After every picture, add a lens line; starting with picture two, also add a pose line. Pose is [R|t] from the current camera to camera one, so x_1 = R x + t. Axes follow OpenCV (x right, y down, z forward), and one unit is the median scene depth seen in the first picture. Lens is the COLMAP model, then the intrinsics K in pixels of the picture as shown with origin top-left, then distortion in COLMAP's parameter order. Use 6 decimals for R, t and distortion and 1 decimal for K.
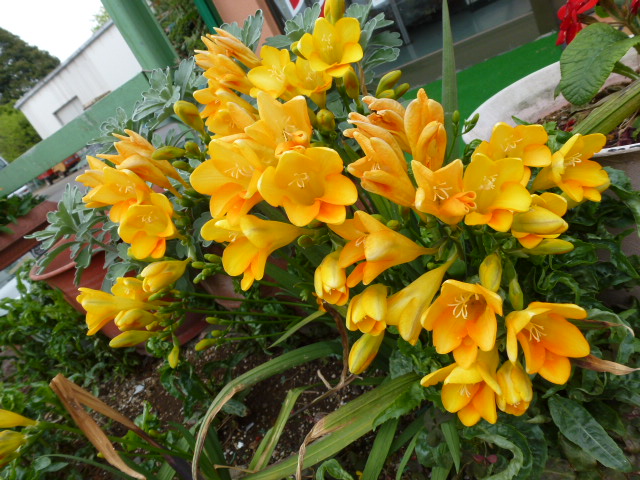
lens RADIAL K [[393.9, 0, 320.0], [0, 393.9, 240.0], [0, 0, 1]] dist [-0.022447, -0.001371]
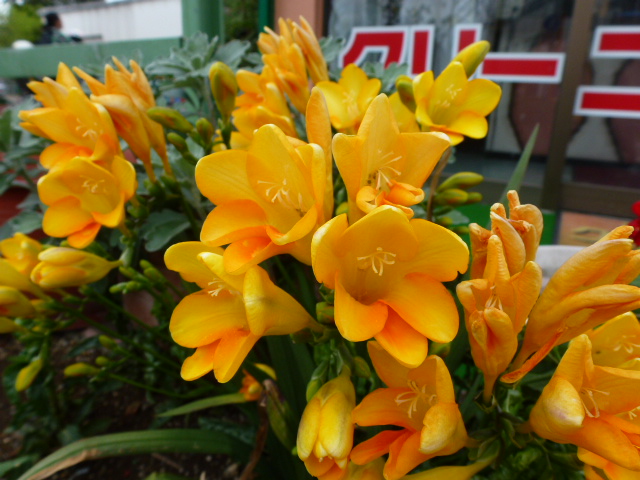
lens RADIAL K [[393.9, 0, 320.0], [0, 393.9, 240.0], [0, 0, 1]] dist [-0.022447, -0.001371]
pose [[0.883303, 0.457925, 0.100406, -0.118603], [-0.438512, 0.882795, -0.168465, -0.027849], [-0.165782, 0.104776, 0.980581, 0.281882]]
